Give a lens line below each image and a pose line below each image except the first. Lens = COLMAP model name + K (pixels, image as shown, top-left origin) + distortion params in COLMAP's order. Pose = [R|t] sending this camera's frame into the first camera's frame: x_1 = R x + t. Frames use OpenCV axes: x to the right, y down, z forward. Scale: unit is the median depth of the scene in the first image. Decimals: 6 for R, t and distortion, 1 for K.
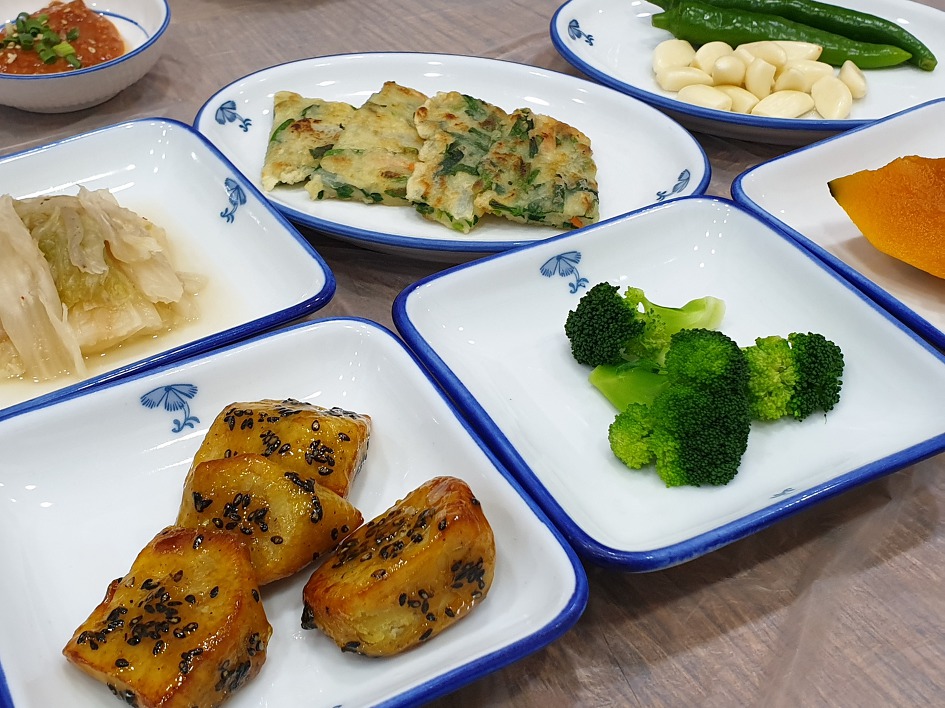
lens RADIAL K [[1369.3, 0, 472.5], [0, 1369.3, 354.0], [0, 0, 1]] dist [0.320719, -1.479337]
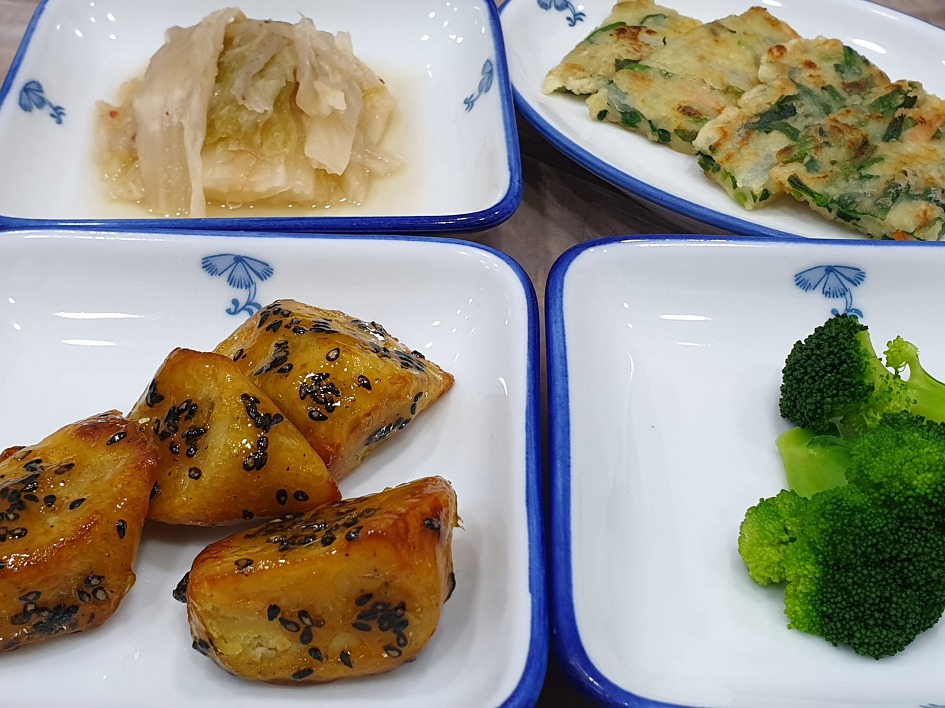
lens RADIAL K [[1369.3, 0, 472.5], [0, 1369.3, 354.0], [0, 0, 1]] dist [0.320719, -1.479337]
pose [[0.864724, 0.327517, -0.380770, 0.178623], [-0.325451, 0.942824, 0.071869, -0.020062], [0.382537, 0.061776, 0.921873, 0.260614]]
